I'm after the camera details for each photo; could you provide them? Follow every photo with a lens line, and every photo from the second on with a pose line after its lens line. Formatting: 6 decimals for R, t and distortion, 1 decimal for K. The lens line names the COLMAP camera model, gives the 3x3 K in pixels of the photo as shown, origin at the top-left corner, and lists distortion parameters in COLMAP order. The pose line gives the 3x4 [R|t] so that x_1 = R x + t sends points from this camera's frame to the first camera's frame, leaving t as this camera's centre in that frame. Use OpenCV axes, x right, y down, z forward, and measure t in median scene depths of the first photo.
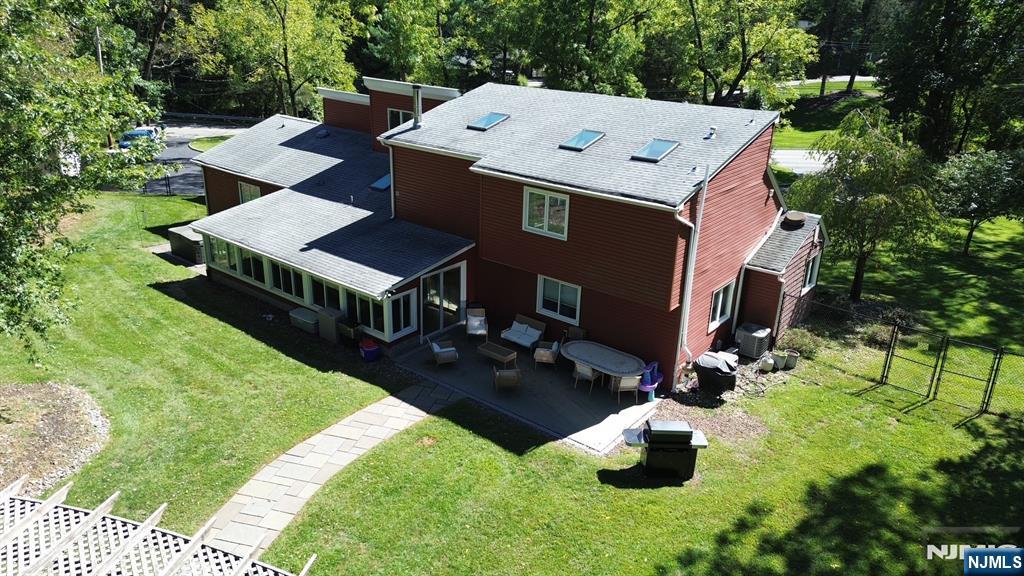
lens RADIAL K [[730.2, 0, 512.0], [0, 730.2, 288.0], [0, 0, 1]] dist [-0.088829, -0.002131]
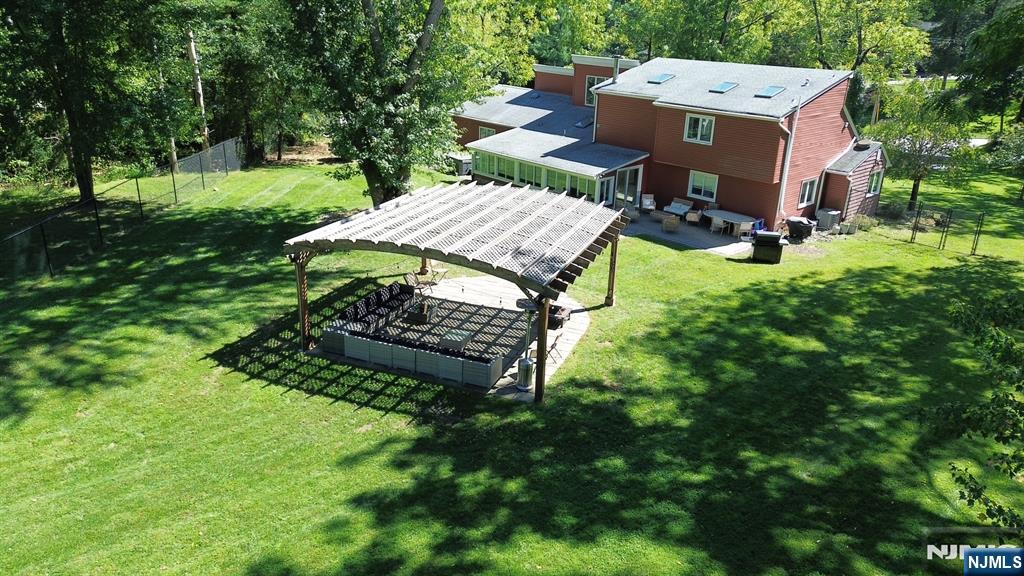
lens RADIAL K [[663.8, 0, 476.0], [0, 663.8, 289.5], [0, 0, 1]] dist [-0.086094, 0.000711]
pose [[0.972268, 0.065028, -0.224648, -0.083536], [-0.058352, 0.997638, 0.036234, 0.220378], [0.226474, -0.022121, 0.973766, -0.536507]]
